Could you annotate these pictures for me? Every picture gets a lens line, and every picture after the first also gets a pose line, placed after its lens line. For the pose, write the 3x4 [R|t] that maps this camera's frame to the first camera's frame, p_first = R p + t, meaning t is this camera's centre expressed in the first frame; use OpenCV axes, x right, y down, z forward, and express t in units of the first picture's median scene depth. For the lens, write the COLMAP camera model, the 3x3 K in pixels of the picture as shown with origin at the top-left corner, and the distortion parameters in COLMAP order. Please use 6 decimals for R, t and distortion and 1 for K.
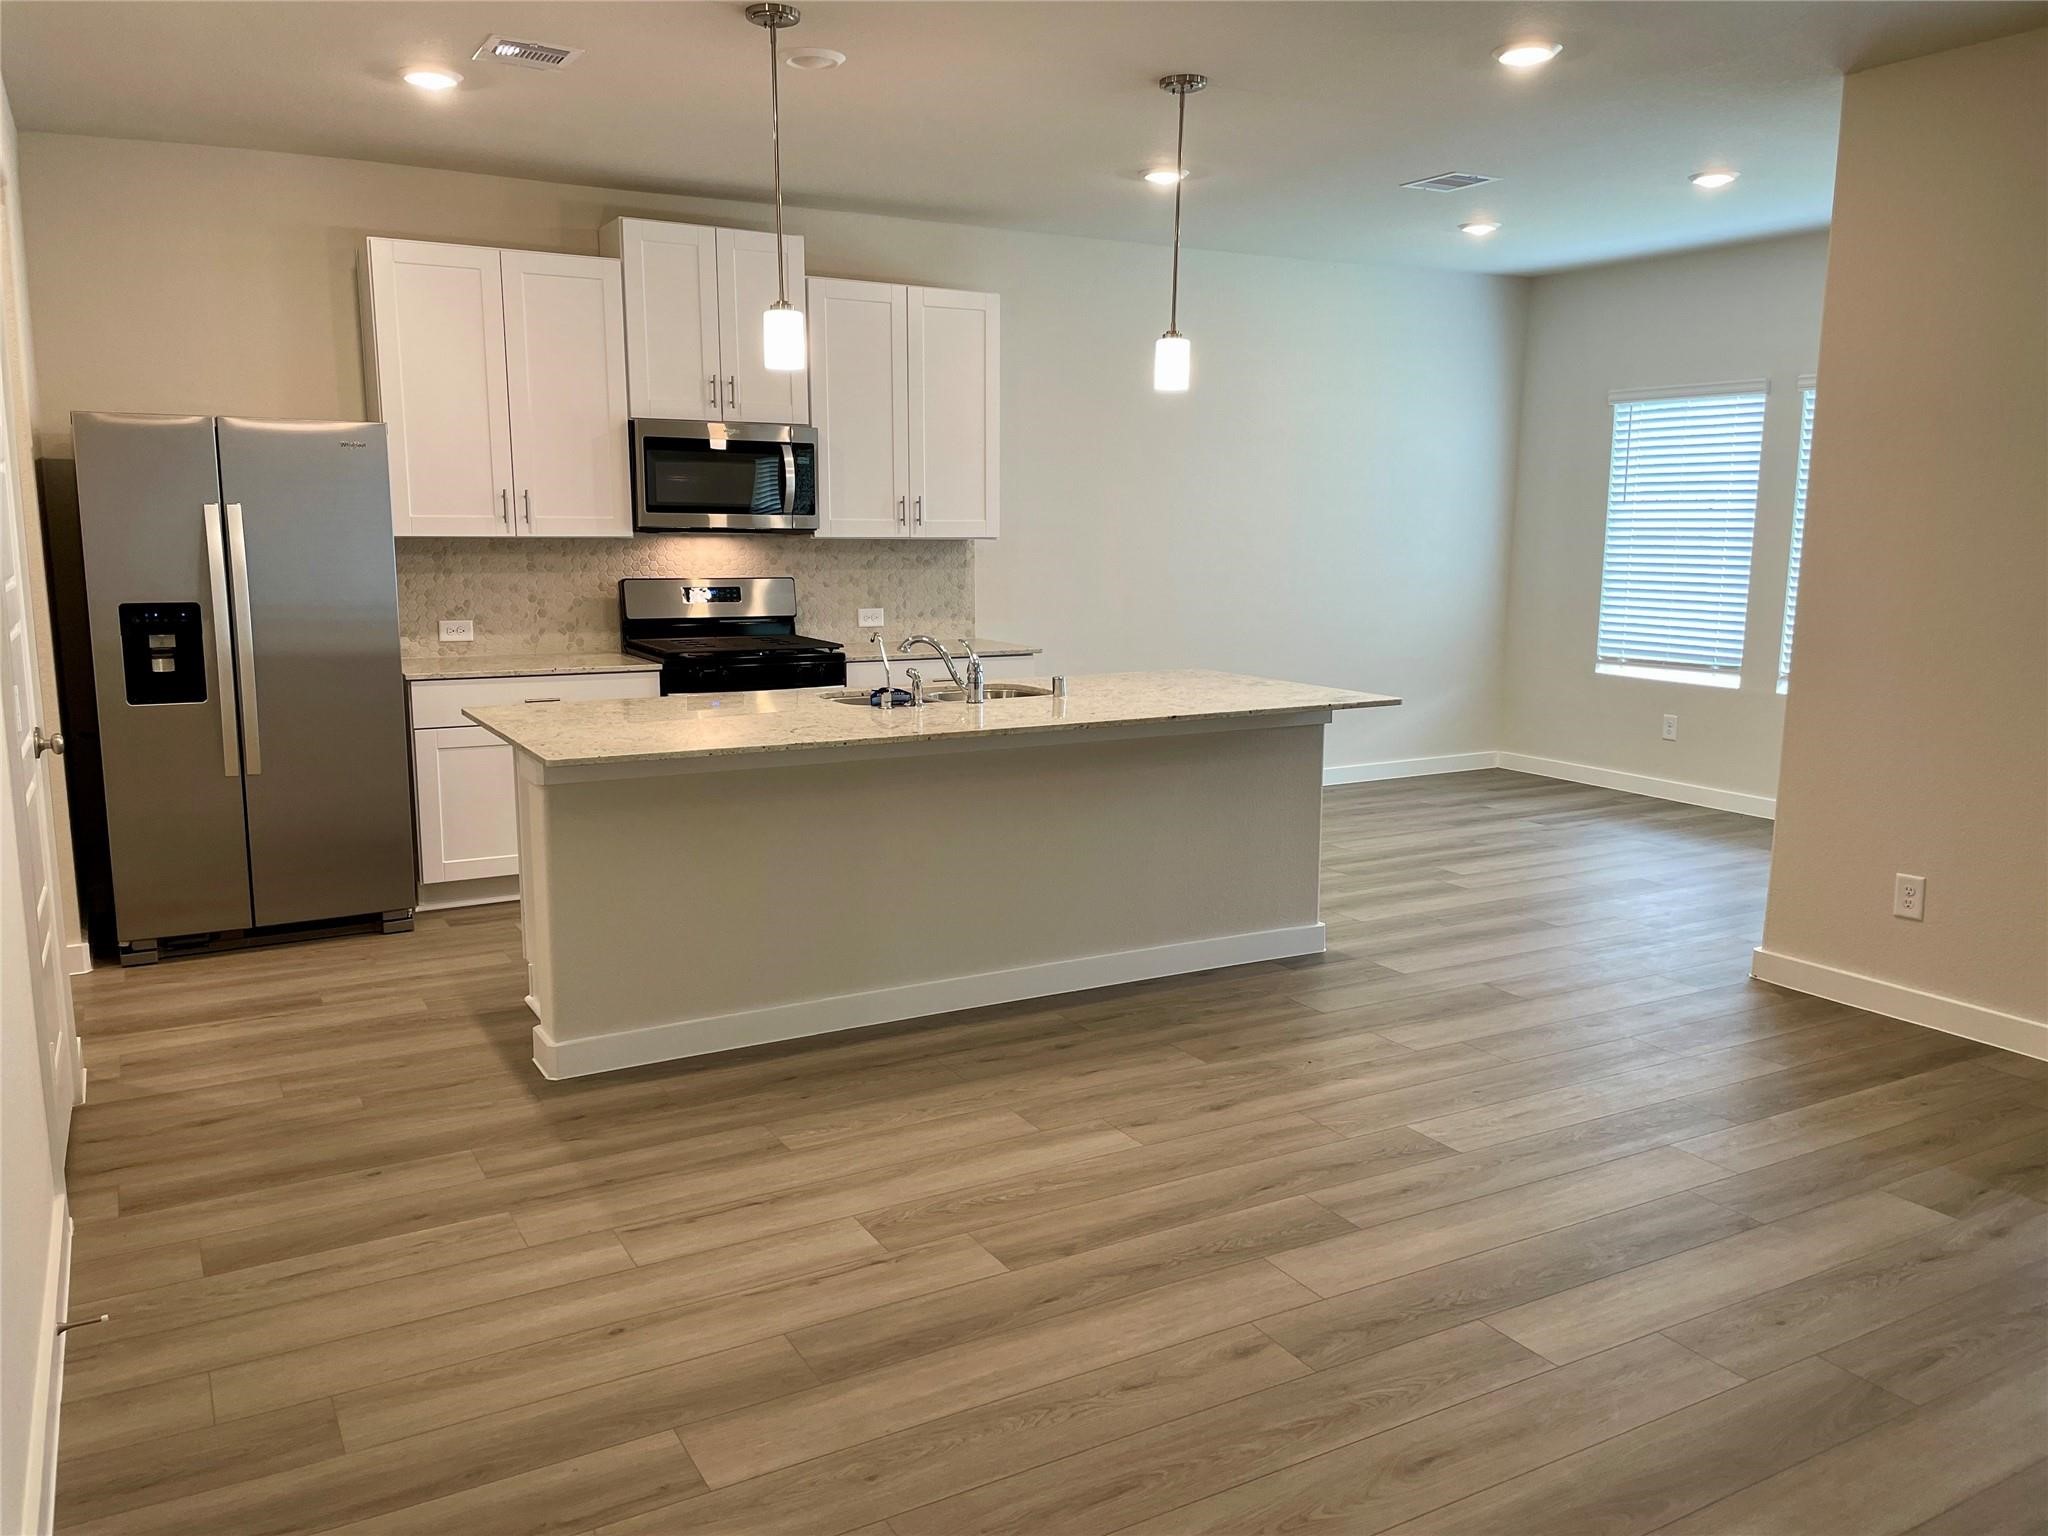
lens RADIAL K [[1556.0, 0, 1023.3], [0, 1556.0, 769.9], [0, 0, 1]] dist [-0.012733, -0.010898]
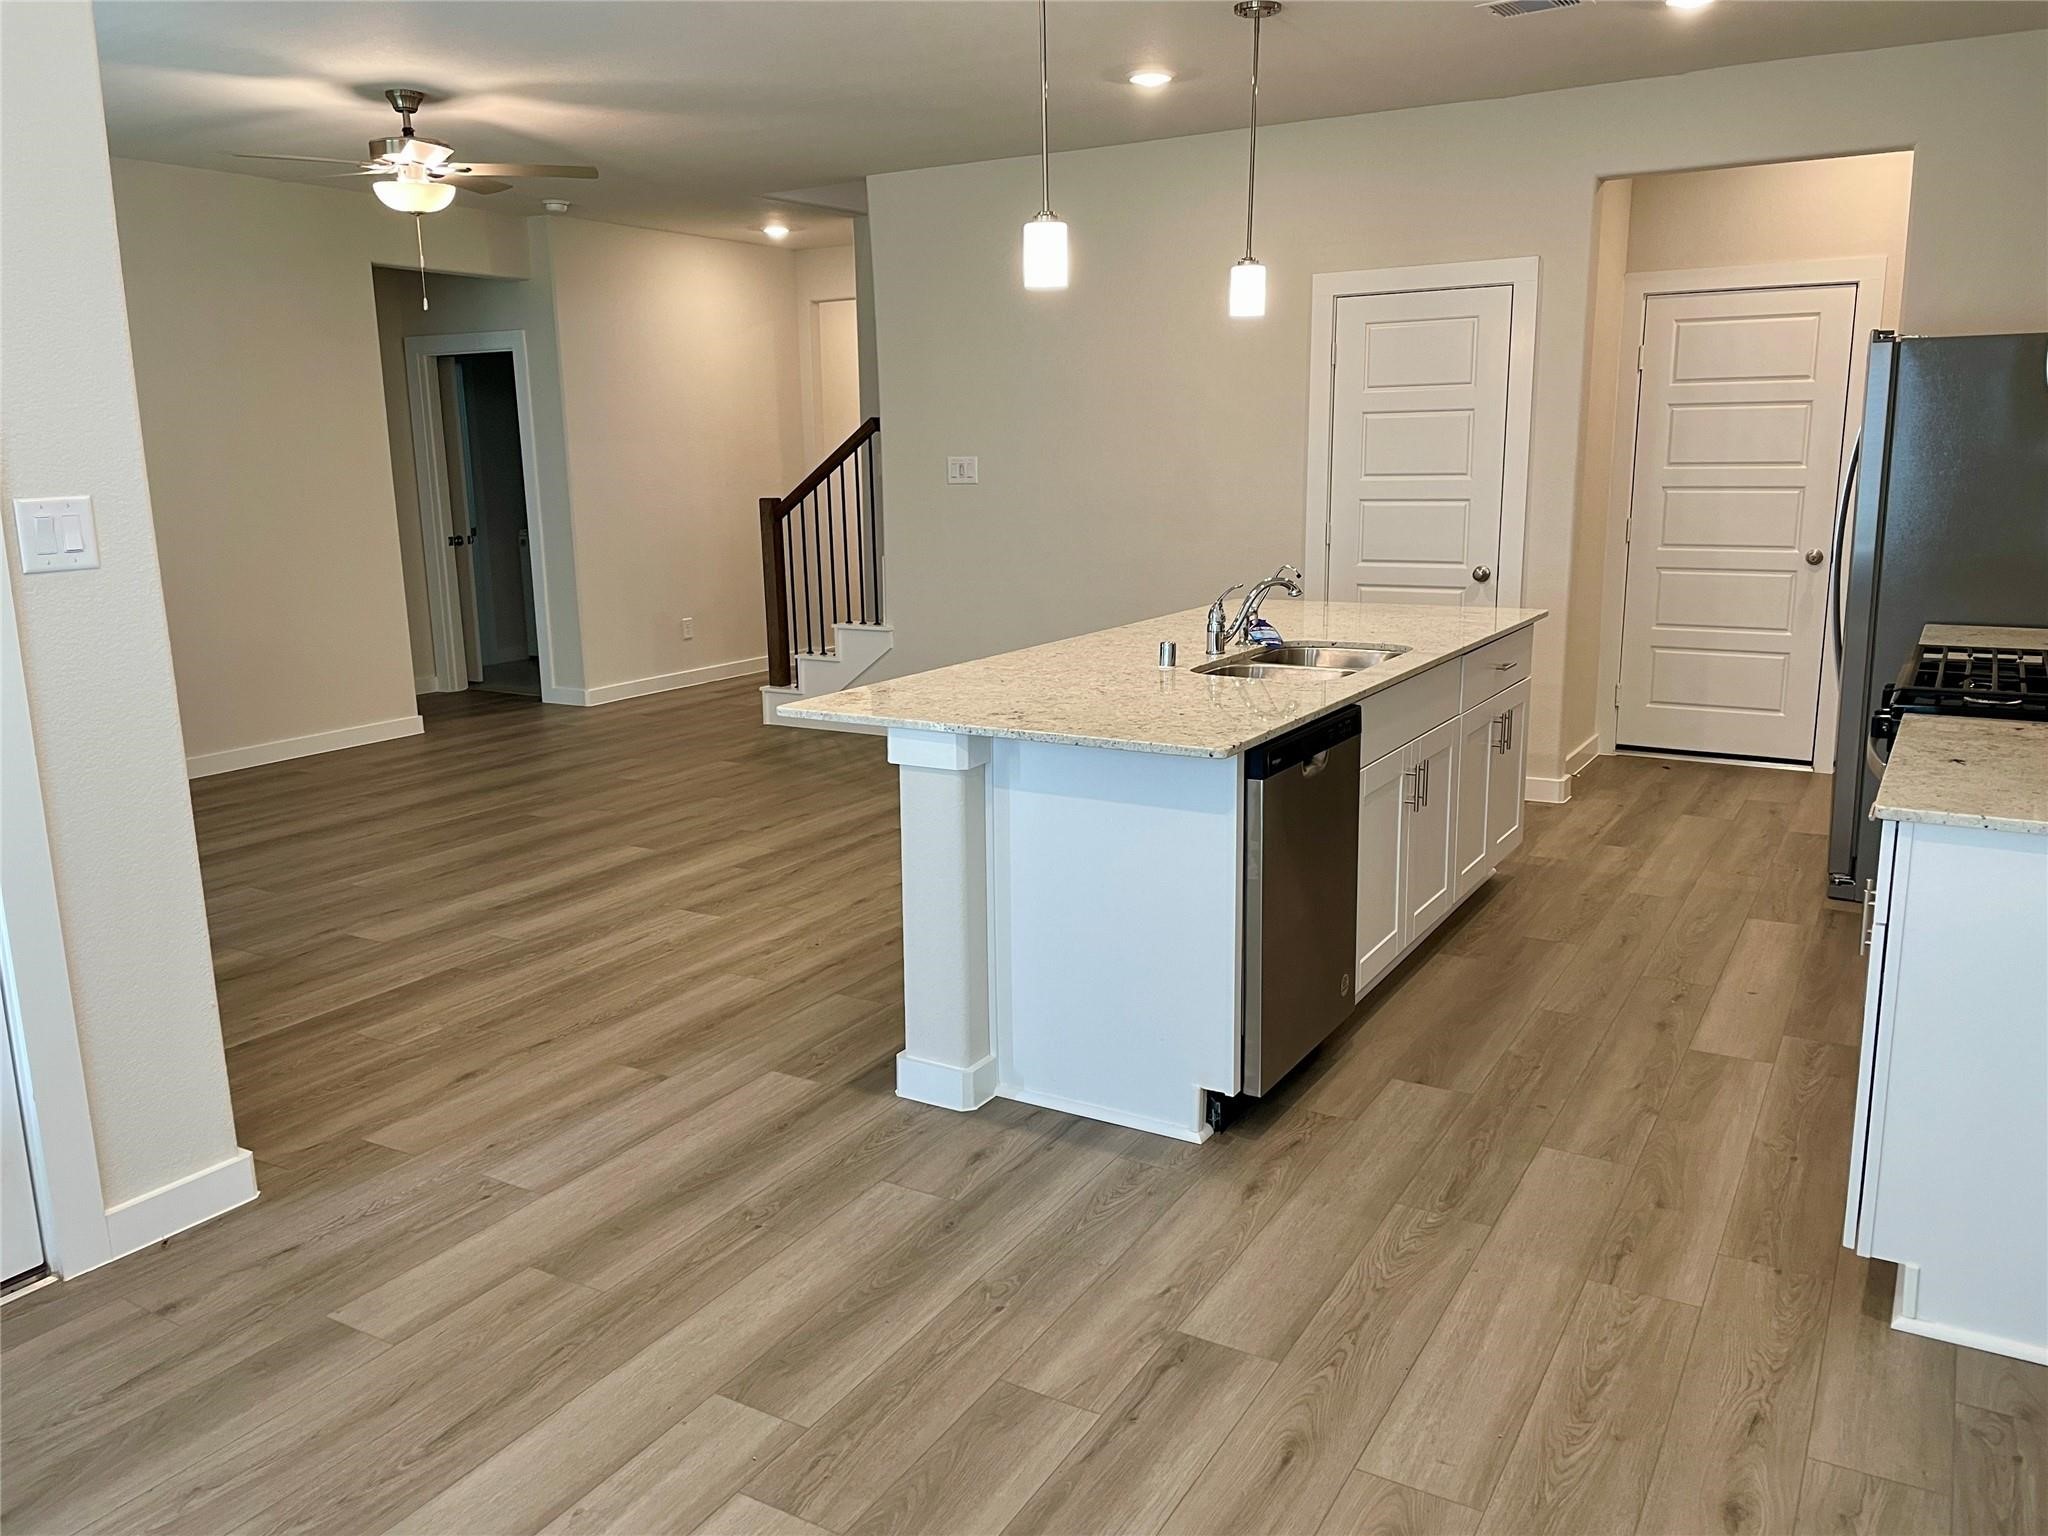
lens RADIAL K [[1556.0, 0, 1022.5], [0, 1556.0, 769.3], [0, 0, 1]] dist [-0.012733, -0.010898]
pose [[-0.868985, 0.113689, -0.481602, 0.576587], [-0.065693, 0.938131, 0.339993, -0.317611], [0.490459, 0.327087, -0.807753, 1.923721]]
